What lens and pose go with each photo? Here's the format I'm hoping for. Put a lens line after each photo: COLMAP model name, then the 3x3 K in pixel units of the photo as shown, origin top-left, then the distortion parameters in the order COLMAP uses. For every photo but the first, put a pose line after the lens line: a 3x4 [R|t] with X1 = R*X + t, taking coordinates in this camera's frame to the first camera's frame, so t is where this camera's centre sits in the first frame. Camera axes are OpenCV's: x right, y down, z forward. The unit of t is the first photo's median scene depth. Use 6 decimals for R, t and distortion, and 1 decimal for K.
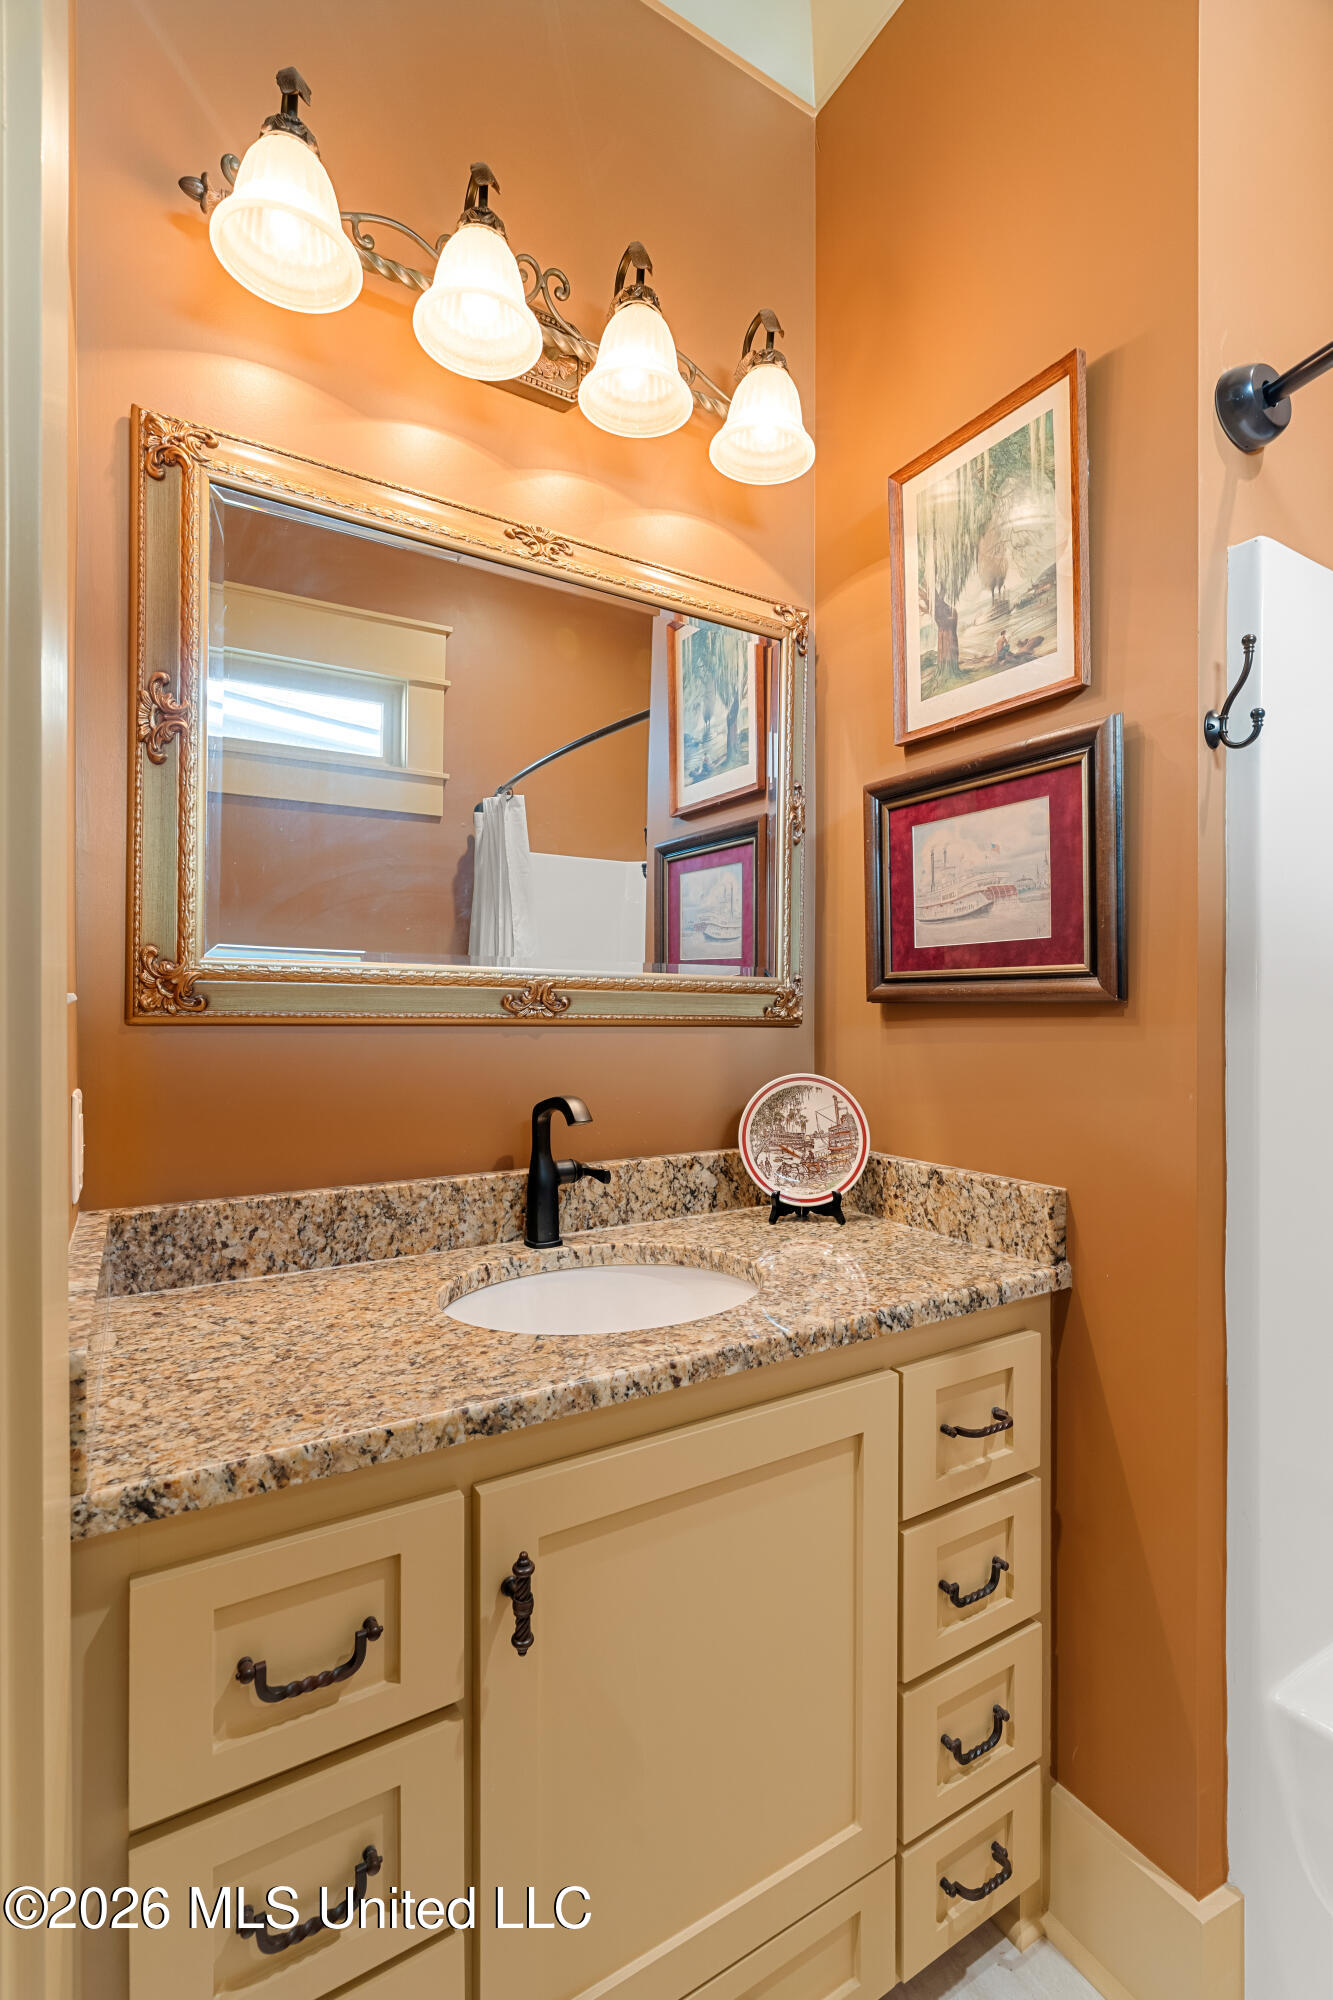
lens RADIAL K [[898.0, 0, 663.3], [0, 898.0, 999.2], [0, 0, 1]] dist [-0.007240, 0.002079]
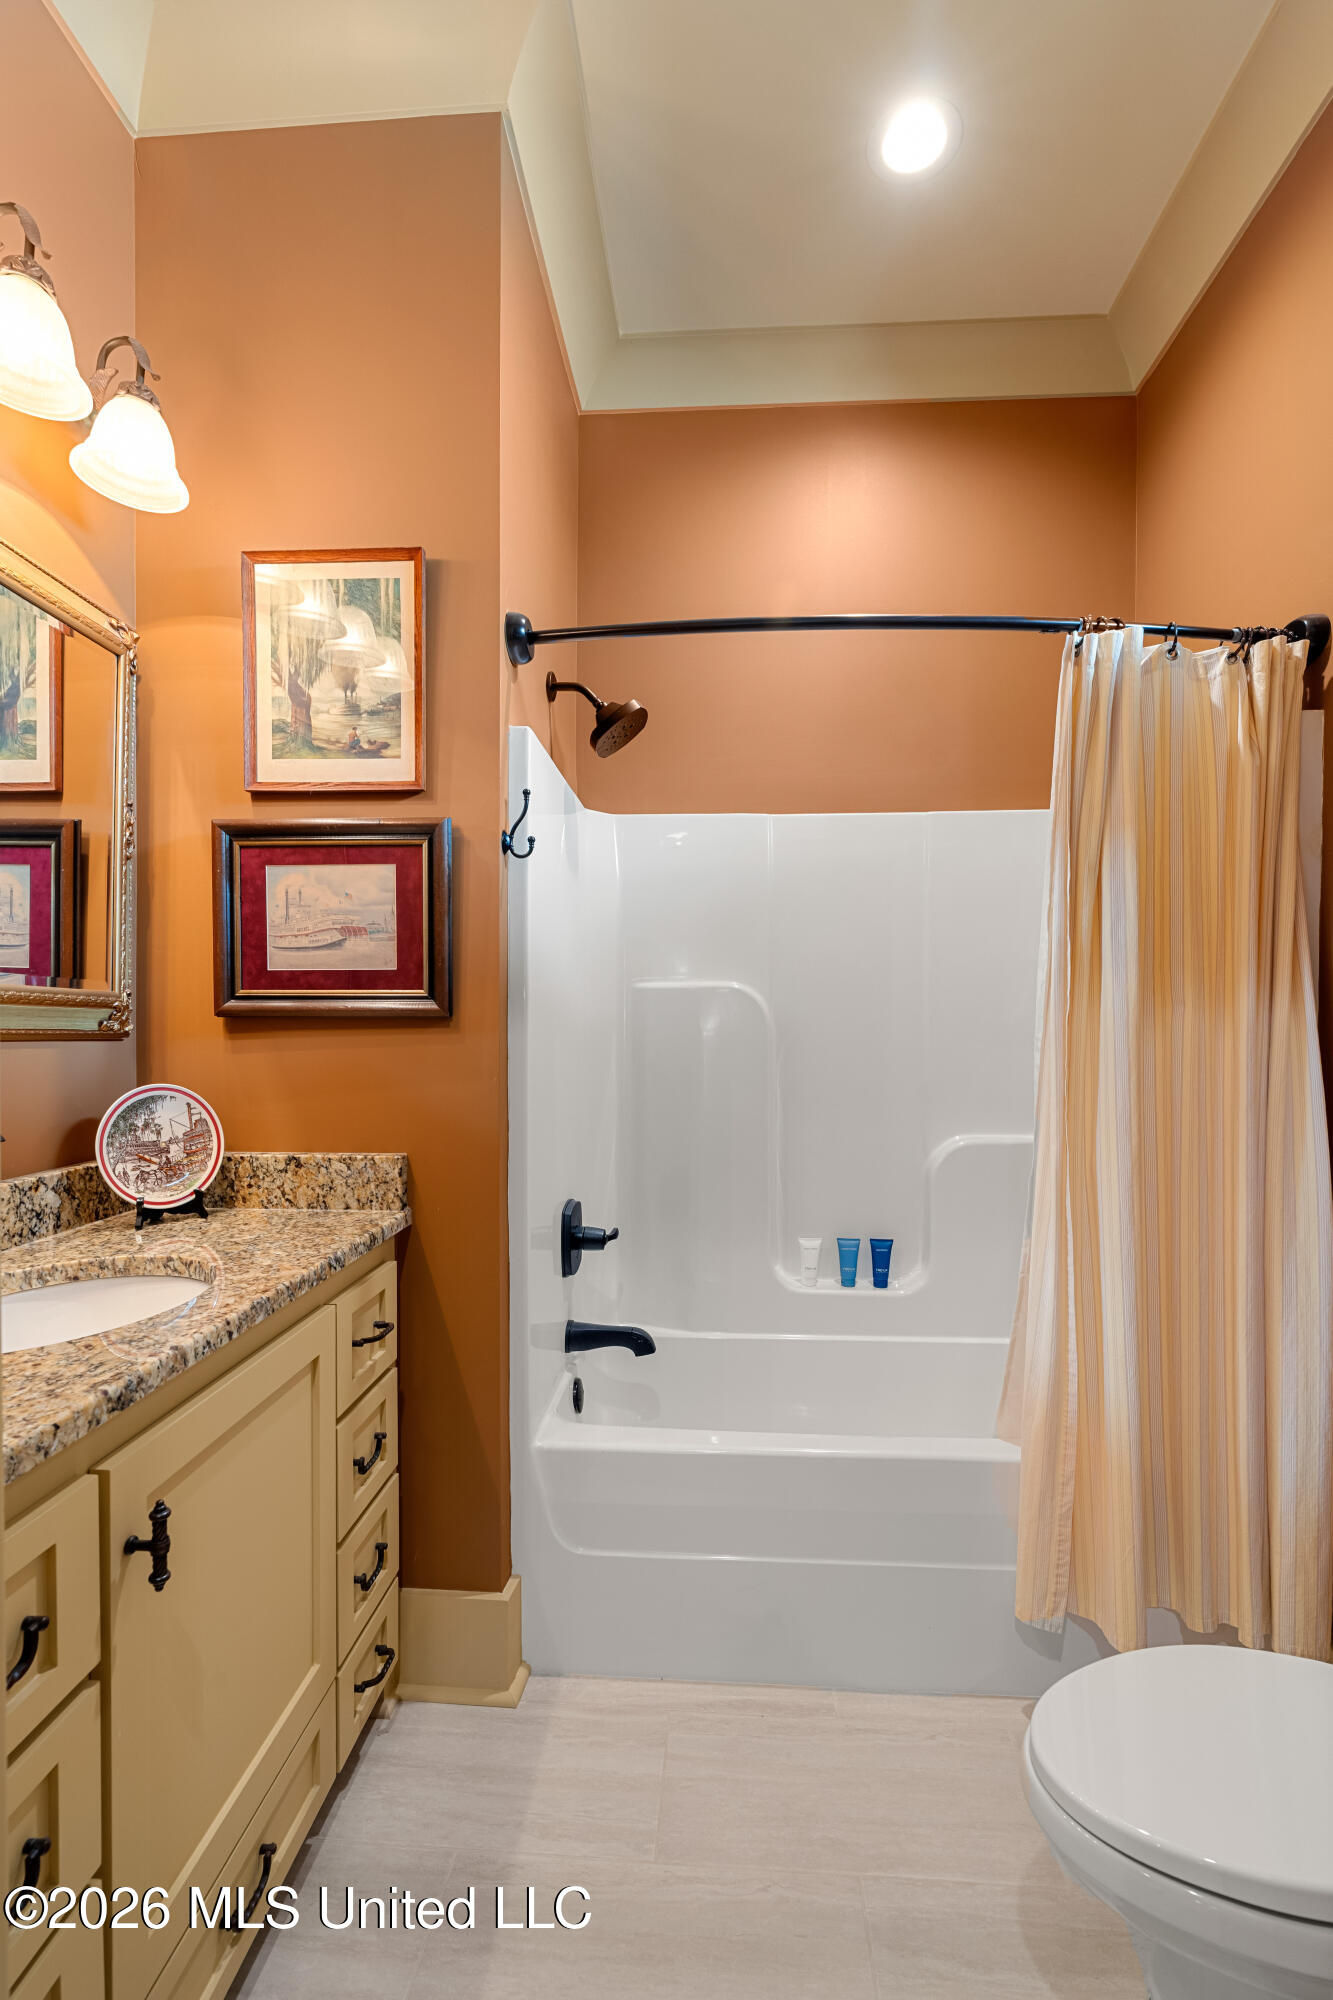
lens RADIAL K [[898.0, 0, 671.8], [0, 898.0, 1012.9], [0, 0, 1]] dist [-0.007240, 0.002079]
pose [[0.566366, 0.008839, 0.824107, -0.440790], [-0.008713, 0.999951, -0.004737, -0.000745], [-0.824108, -0.004497, 0.566415, -0.106444]]
